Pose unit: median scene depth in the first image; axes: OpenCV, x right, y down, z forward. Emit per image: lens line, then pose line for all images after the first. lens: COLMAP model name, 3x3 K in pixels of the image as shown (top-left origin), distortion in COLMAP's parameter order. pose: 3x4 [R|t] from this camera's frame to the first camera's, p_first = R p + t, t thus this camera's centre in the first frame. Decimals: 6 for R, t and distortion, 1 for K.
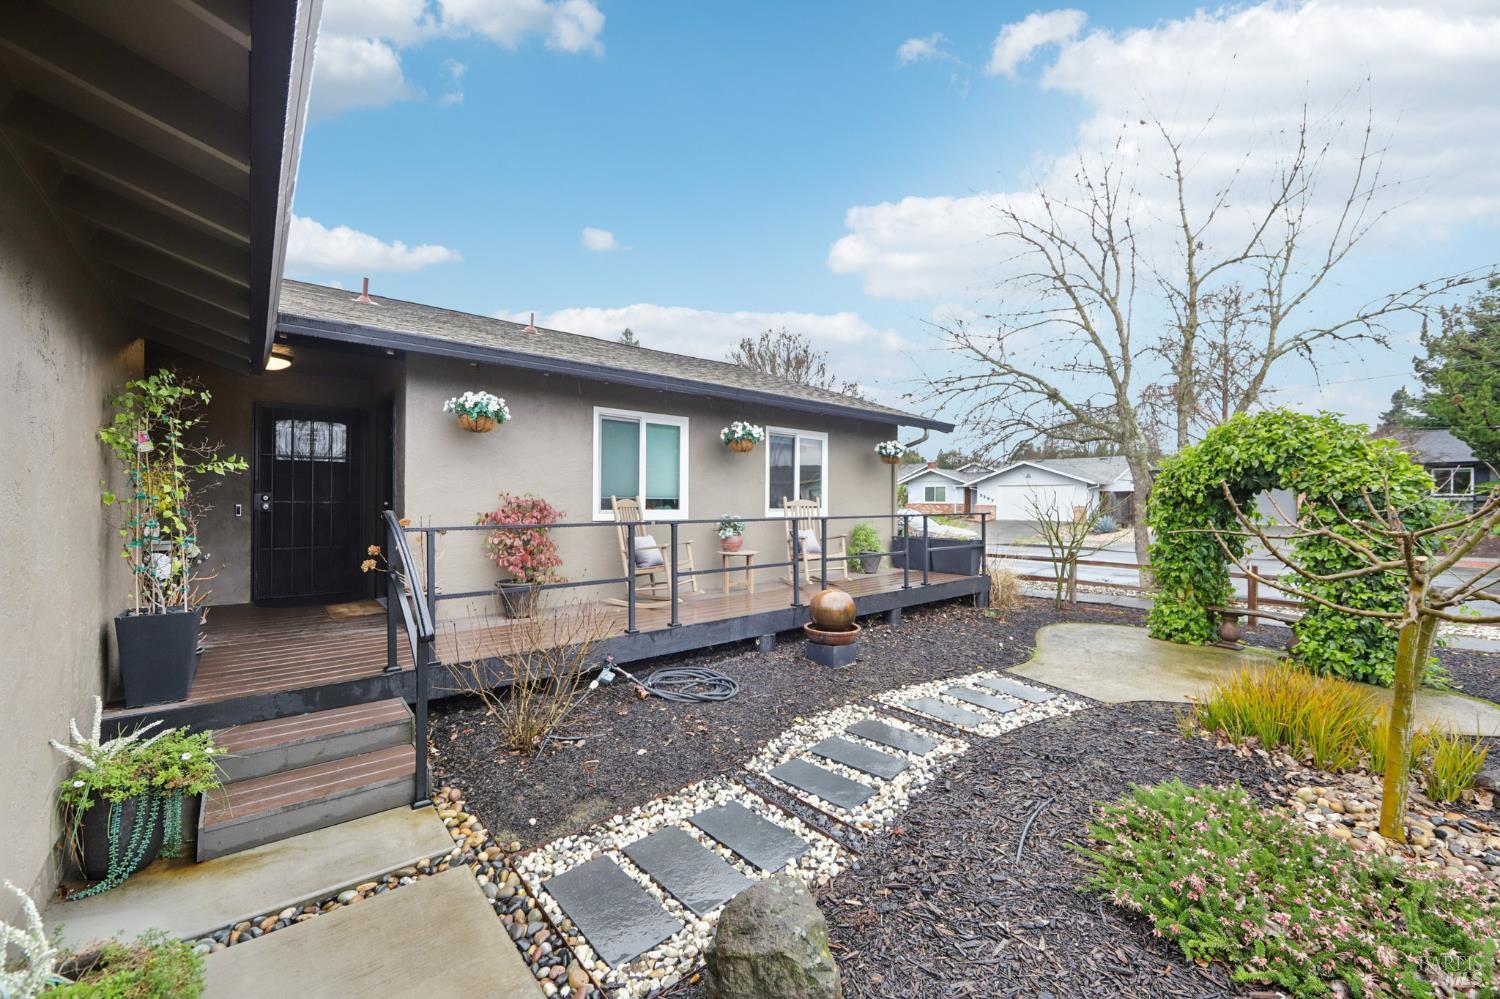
lens RADIAL K [[597.4, 0, 761.0], [0, 597.4, 498.6], [0, 0, 1]] dist [-0.009517, 0.000604]
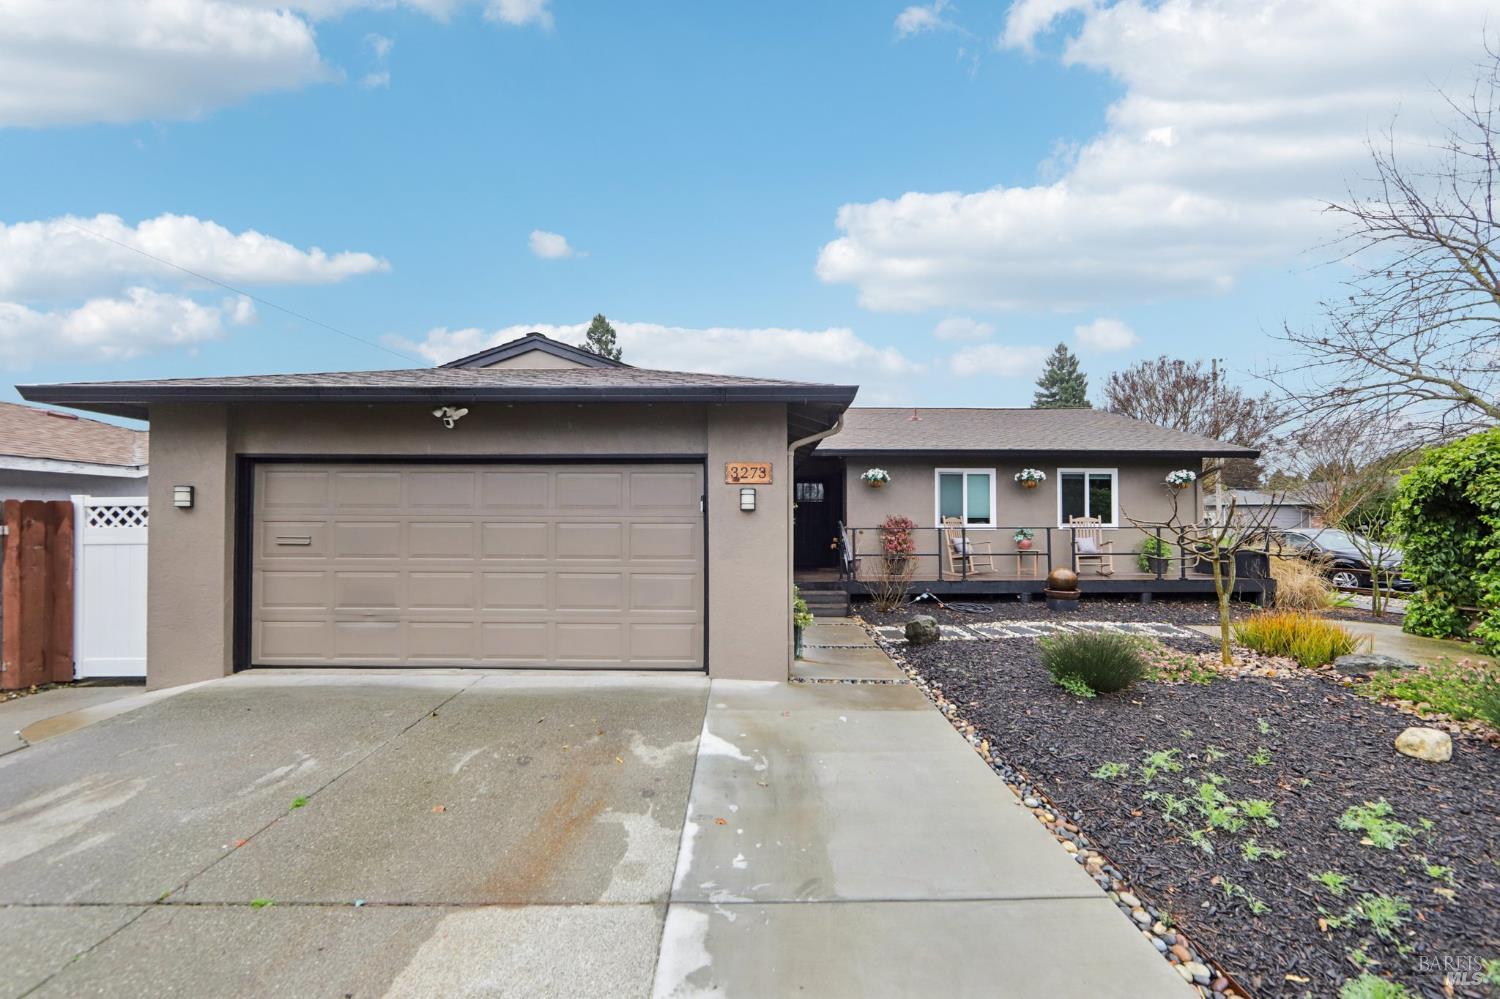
lens RADIAL K [[597.4, 0, 761.0], [0, 597.4, 498.6], [0, 0, 1]] dist [-0.009517, 0.000604]
pose [[0.762381, -0.033340, -0.646269, 0.479350], [0.005880, 0.998988, -0.044600, 0.019434], [0.647102, 0.030202, 0.761805, -0.726292]]
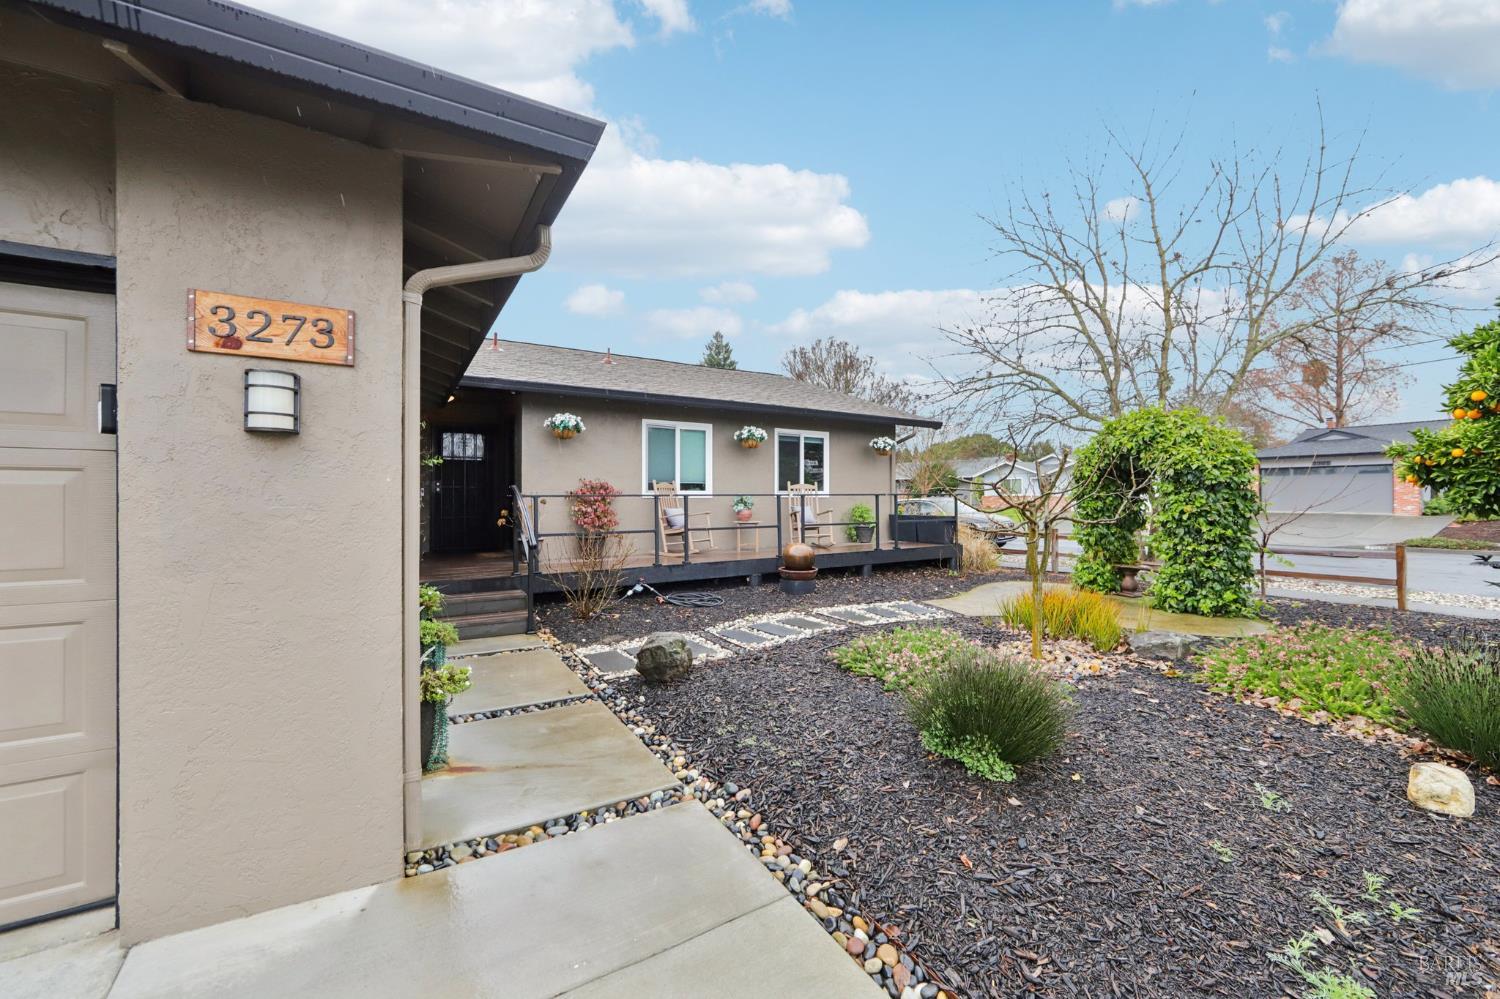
lens RADIAL K [[589.6, 0, 757.4], [0, 589.6, 495.4], [0, 0, 1]] dist [-0.011828, 0.000280]
pose [[0.987638, -0.006824, -0.156604, 0.205851], [0.006960, 0.999976, 0.000322, 0.030810], [0.156598, -0.001408, 0.987661, -0.347030]]
